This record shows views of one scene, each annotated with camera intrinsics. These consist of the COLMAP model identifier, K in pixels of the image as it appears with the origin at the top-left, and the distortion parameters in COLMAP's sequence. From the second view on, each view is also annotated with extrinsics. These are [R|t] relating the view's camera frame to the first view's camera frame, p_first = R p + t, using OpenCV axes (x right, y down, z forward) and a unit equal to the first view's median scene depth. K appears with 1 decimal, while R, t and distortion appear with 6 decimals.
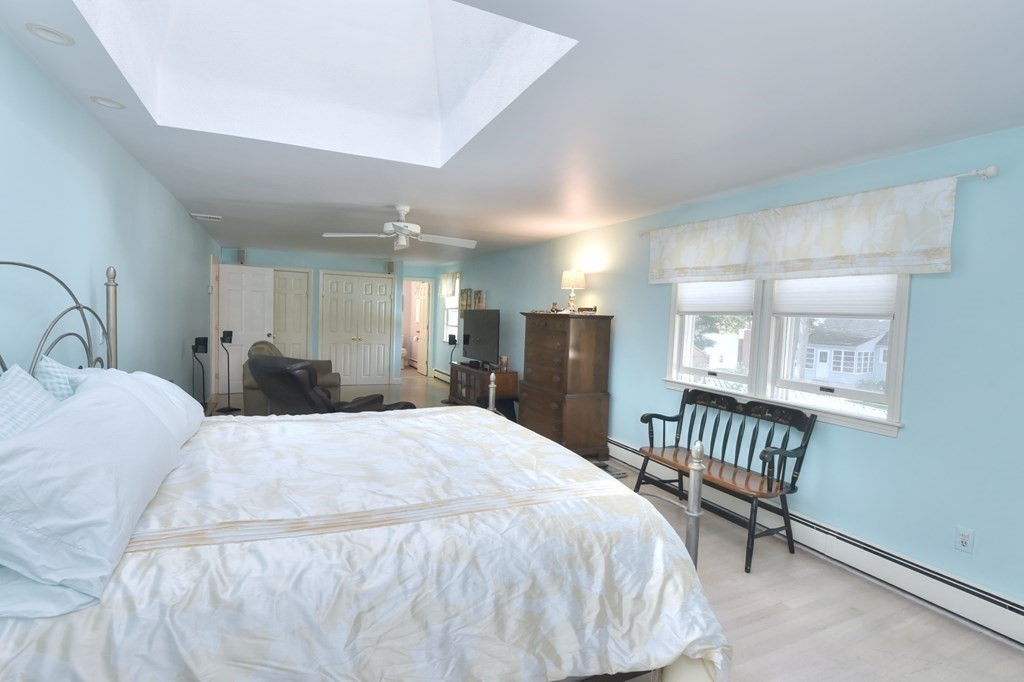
lens RADIAL K [[491.1, 0, 512.6], [0, 491.1, 340.9], [0, 0, 1]] dist [-0.013007, -0.003629]
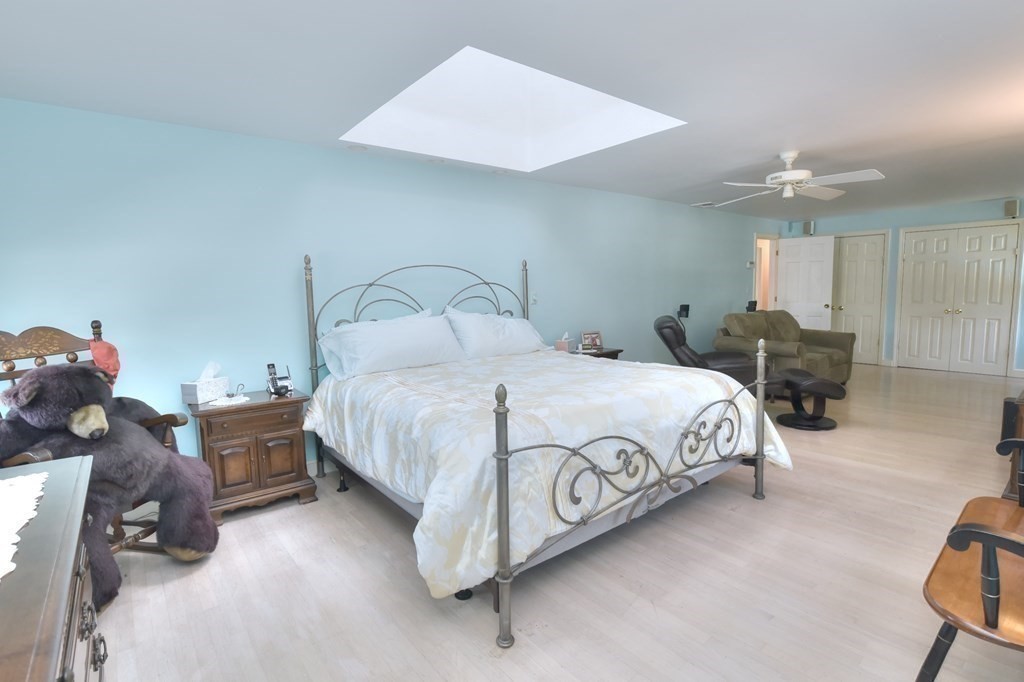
lens RADIAL K [[491.1, 0, 513.8], [0, 491.1, 340.9], [0, 0, 1]] dist [-0.013007, -0.003629]
pose [[0.239663, 0.060543, -0.968967, 0.529106], [-0.017218, 0.998162, 0.058109, 0.021883], [0.970704, 0.002757, 0.240265, 0.306379]]
